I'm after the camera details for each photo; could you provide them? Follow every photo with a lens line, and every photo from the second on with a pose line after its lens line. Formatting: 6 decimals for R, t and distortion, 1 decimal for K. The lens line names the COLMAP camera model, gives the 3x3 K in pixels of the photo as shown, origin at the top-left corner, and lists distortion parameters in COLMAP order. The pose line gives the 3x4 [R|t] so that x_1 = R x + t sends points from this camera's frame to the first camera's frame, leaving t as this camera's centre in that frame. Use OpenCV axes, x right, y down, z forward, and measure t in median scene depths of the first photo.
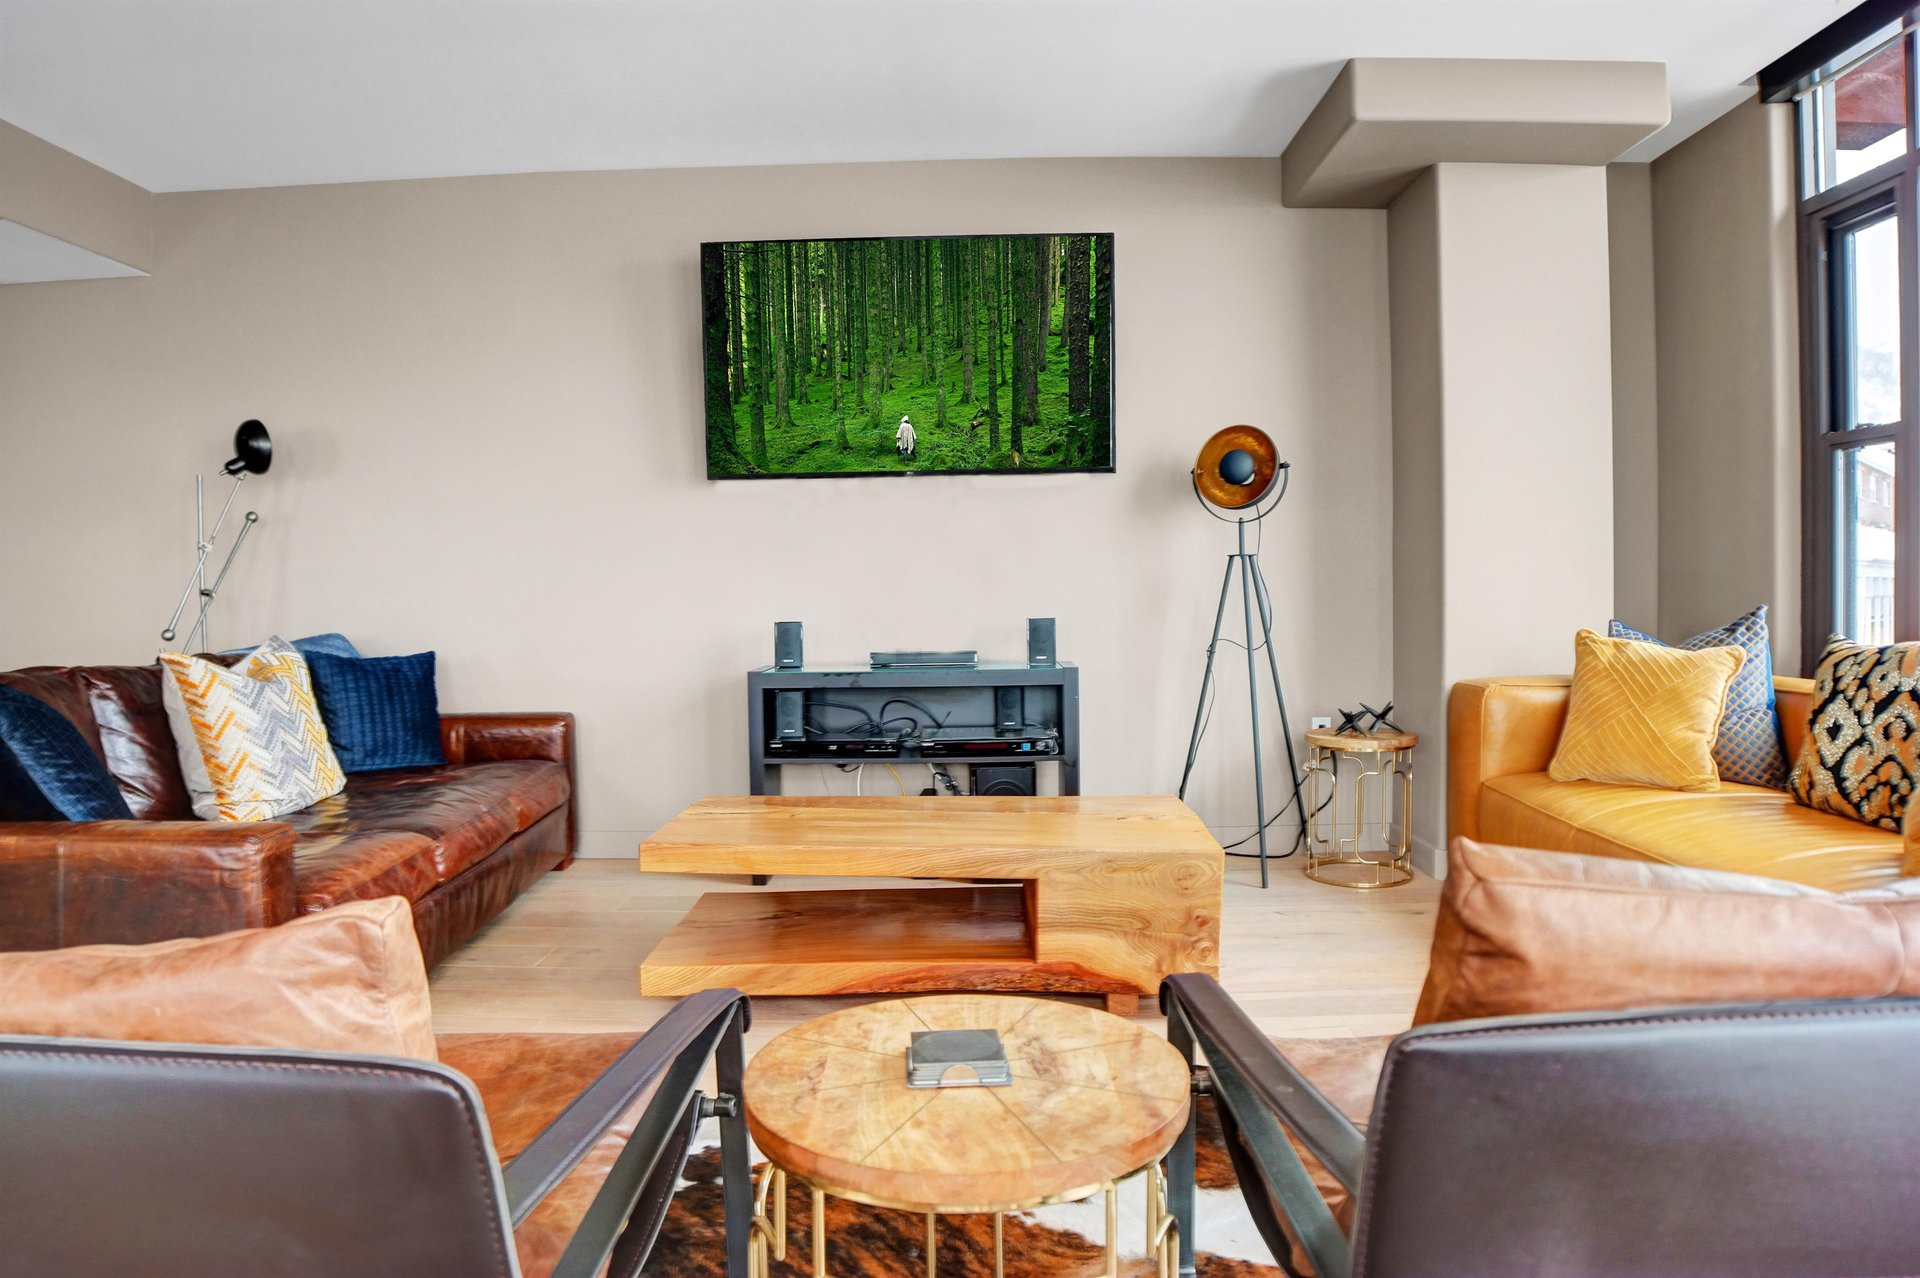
lens RADIAL K [[1191.3, 0, 956.1], [0, 1191.3, 598.6], [0, 0, 1]] dist [-0.117728, 0.044766]
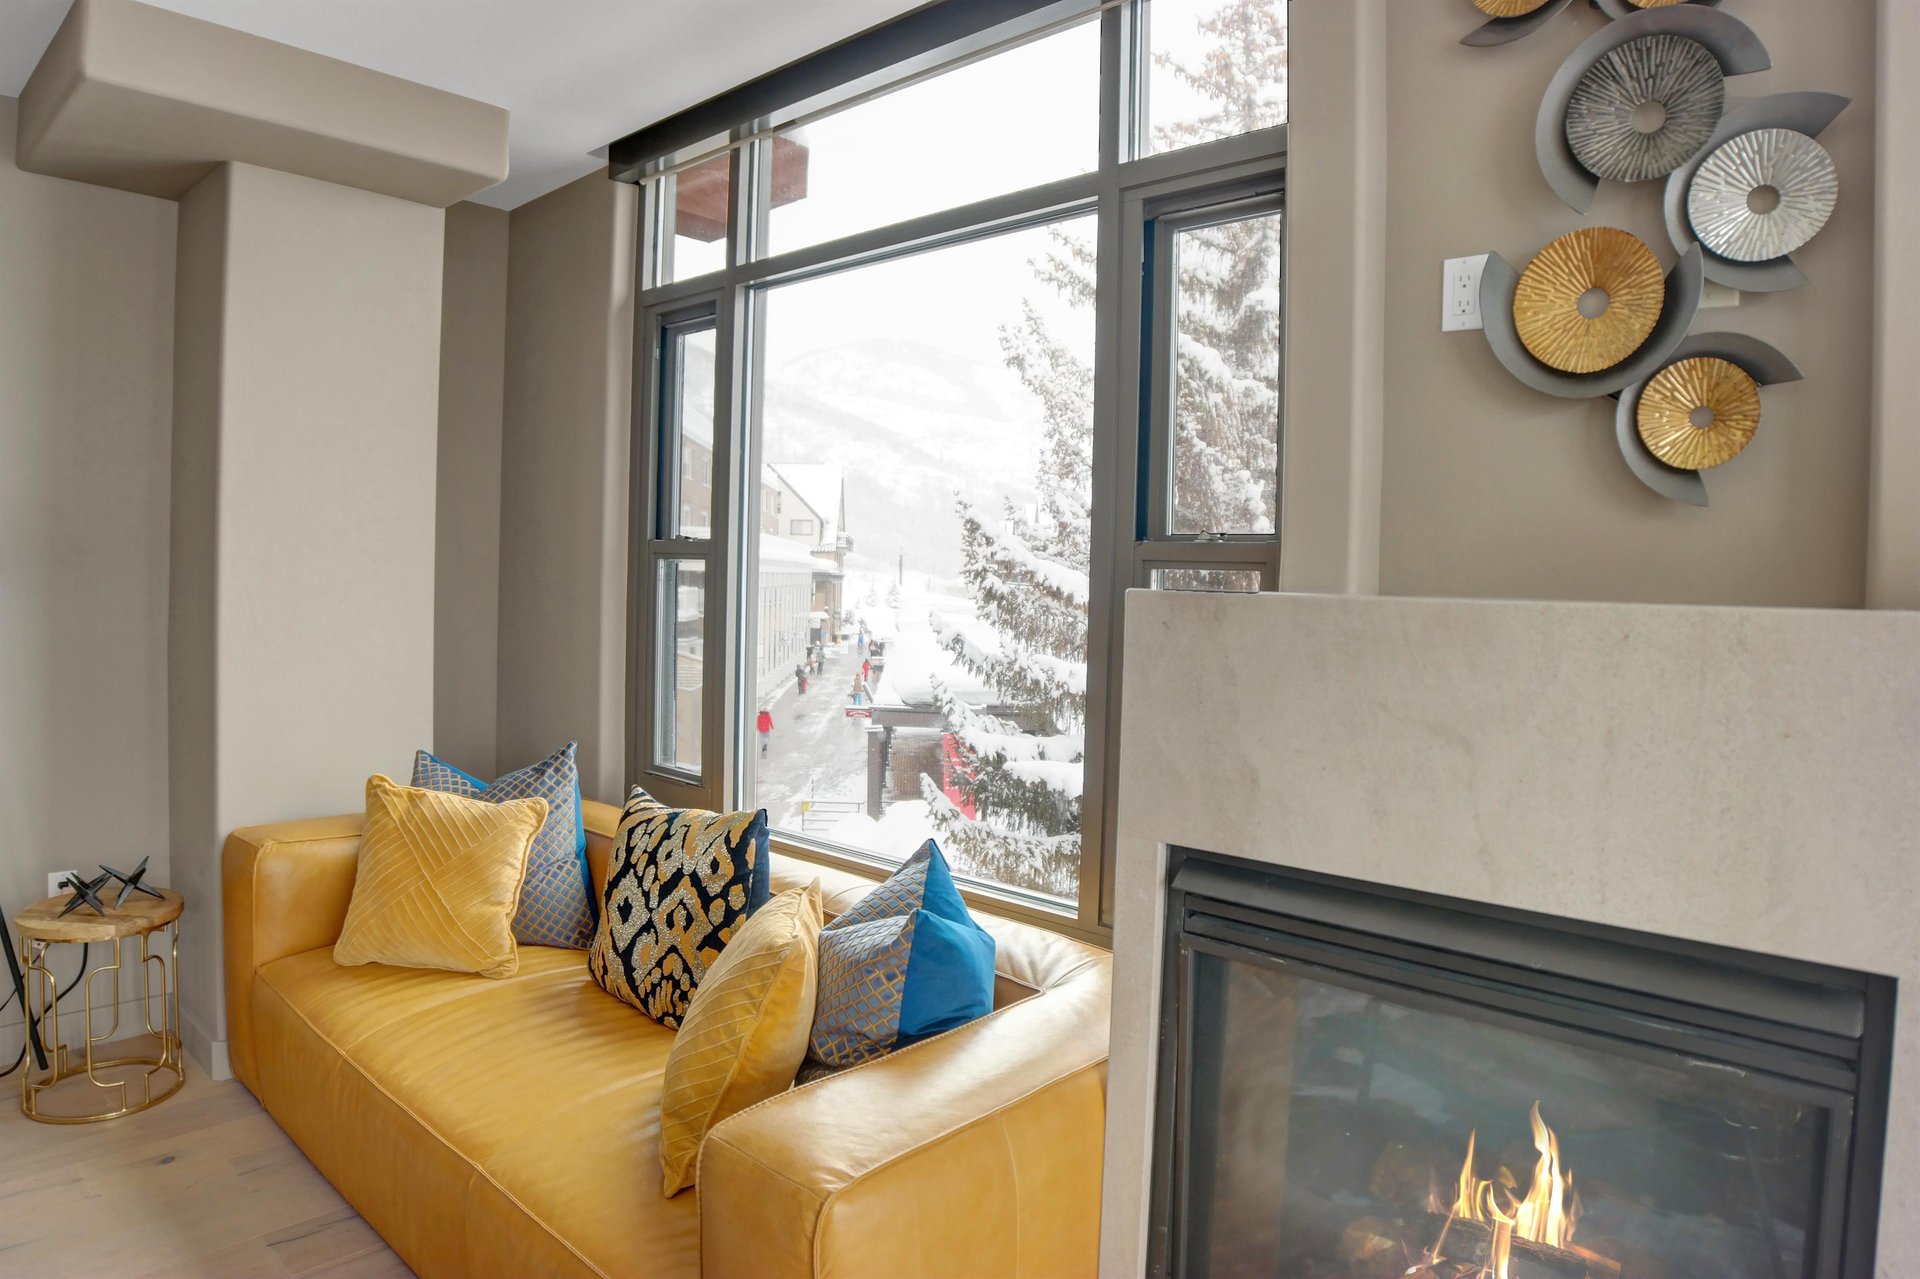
lens RADIAL K [[1191.3, 0, 956.1], [0, 1191.3, 599.1], [0, 0, 1]] dist [-0.117728, 0.044766]
pose [[0.657406, 0.003275, 0.753530, 0.211381], [-0.015442, 0.999839, 0.009126, -0.123520], [-0.753379, -0.017635, 0.657350, 0.160910]]
